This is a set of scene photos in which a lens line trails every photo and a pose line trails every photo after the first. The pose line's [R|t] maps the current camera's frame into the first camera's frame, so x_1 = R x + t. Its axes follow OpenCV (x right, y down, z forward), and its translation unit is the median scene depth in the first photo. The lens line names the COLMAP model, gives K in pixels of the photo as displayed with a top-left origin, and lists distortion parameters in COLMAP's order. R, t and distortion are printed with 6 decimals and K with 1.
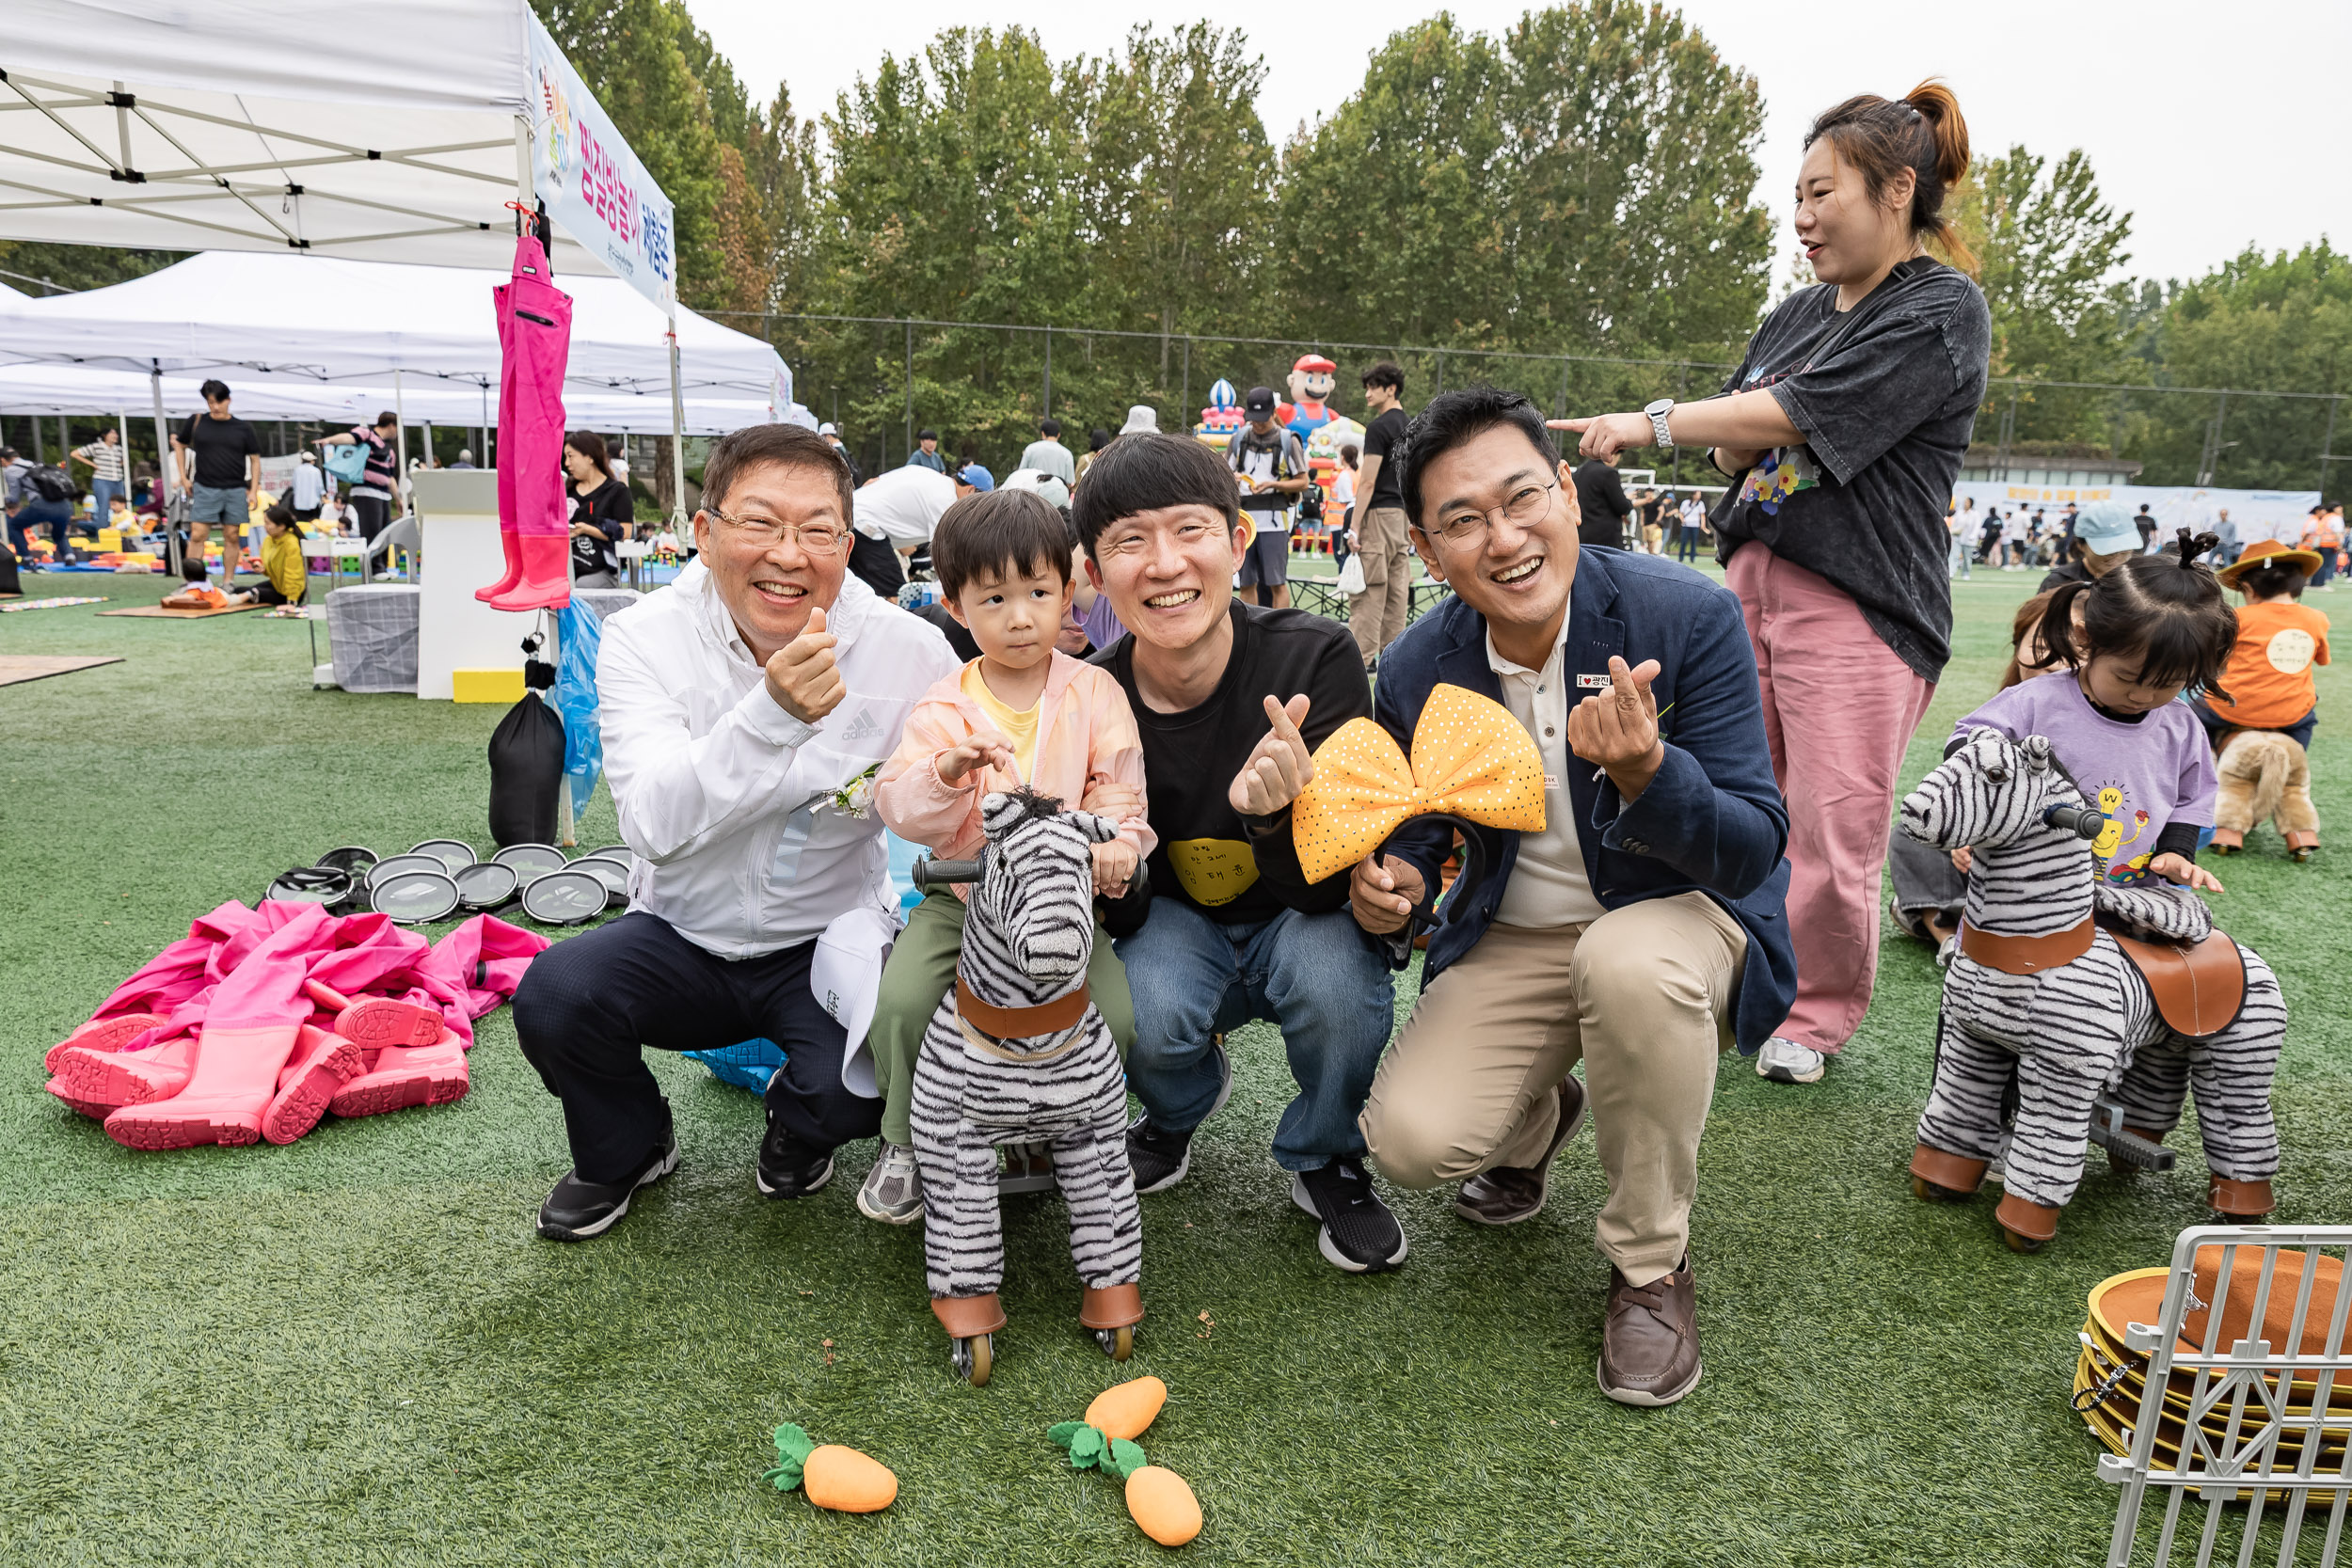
lens RADIAL K [[1657.3, 0, 1170.9], [0, 1657.3, 788.1], [0, 0, 1]] dist [-0.019142, 0.038023]
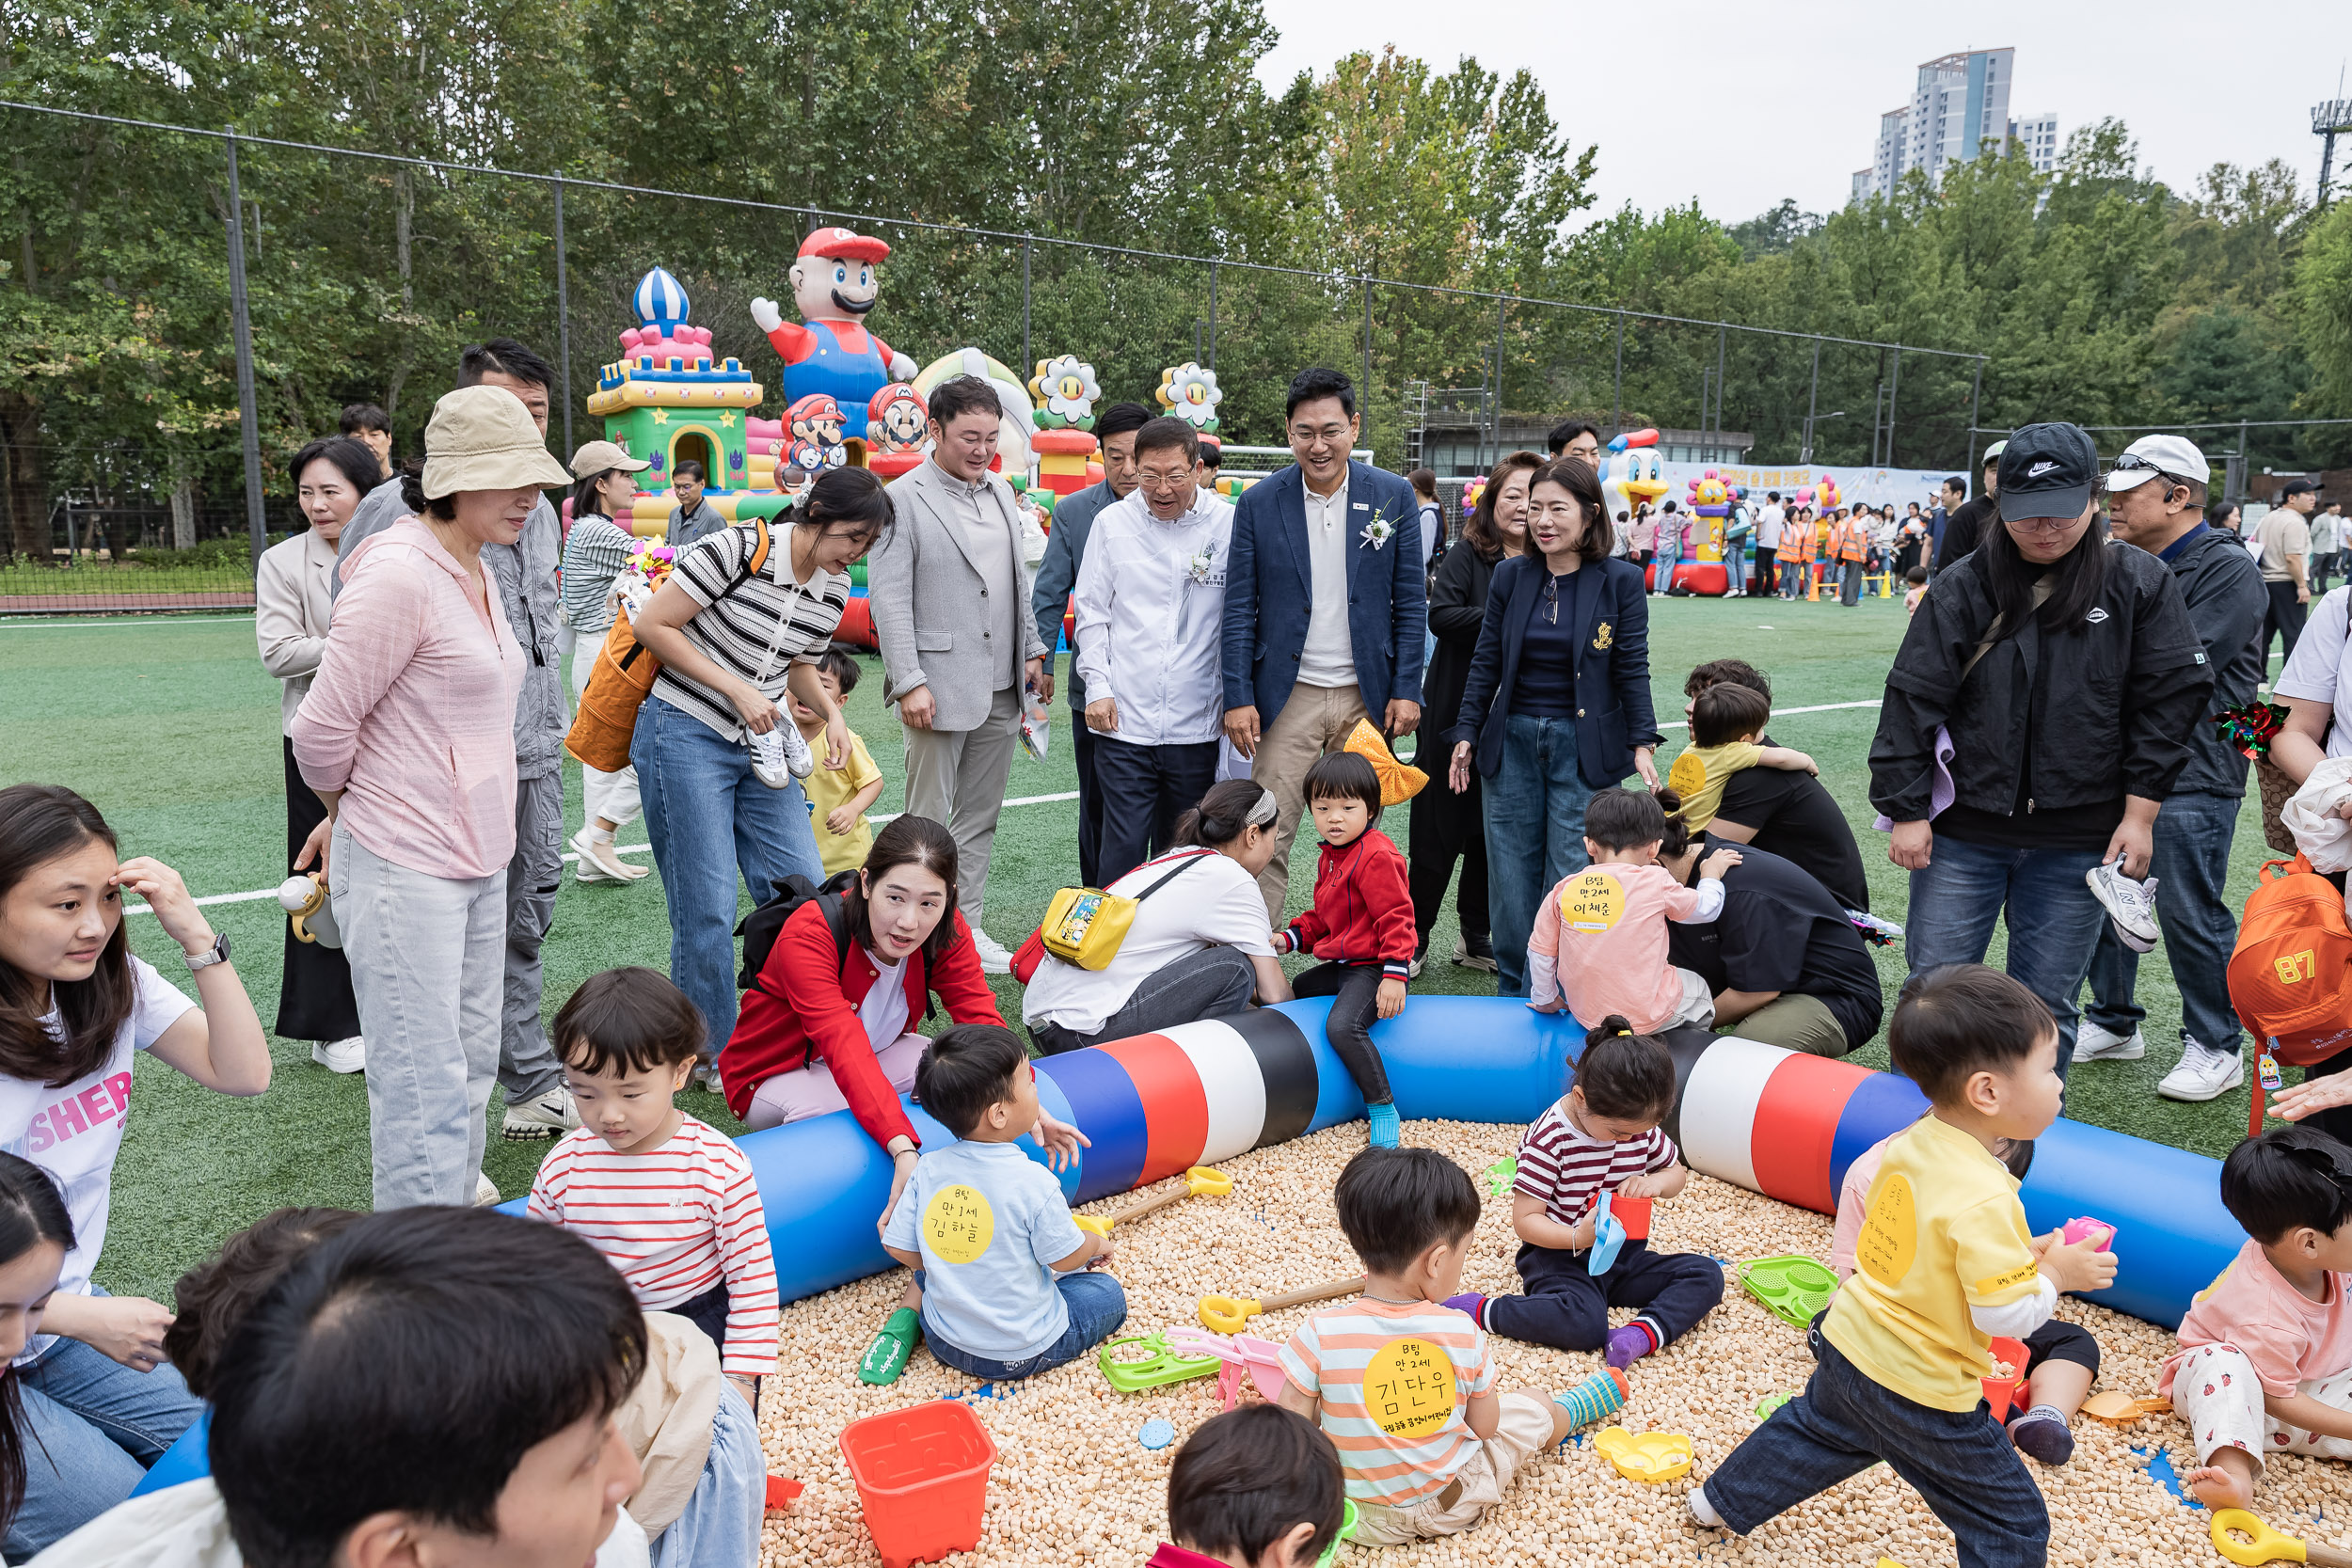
lens RADIAL K [[1843.5, 0, 1252.4], [0, 1843.5, 792.6], [0, 0, 1]] dist [-0.001318, 0.005176]
pose [[0.886474, -0.090615, 0.453821, -0.056427], [0.093658, 0.995479, 0.015821, -0.068819], [-0.453202, 0.028479, 0.890953, 0.352813]]
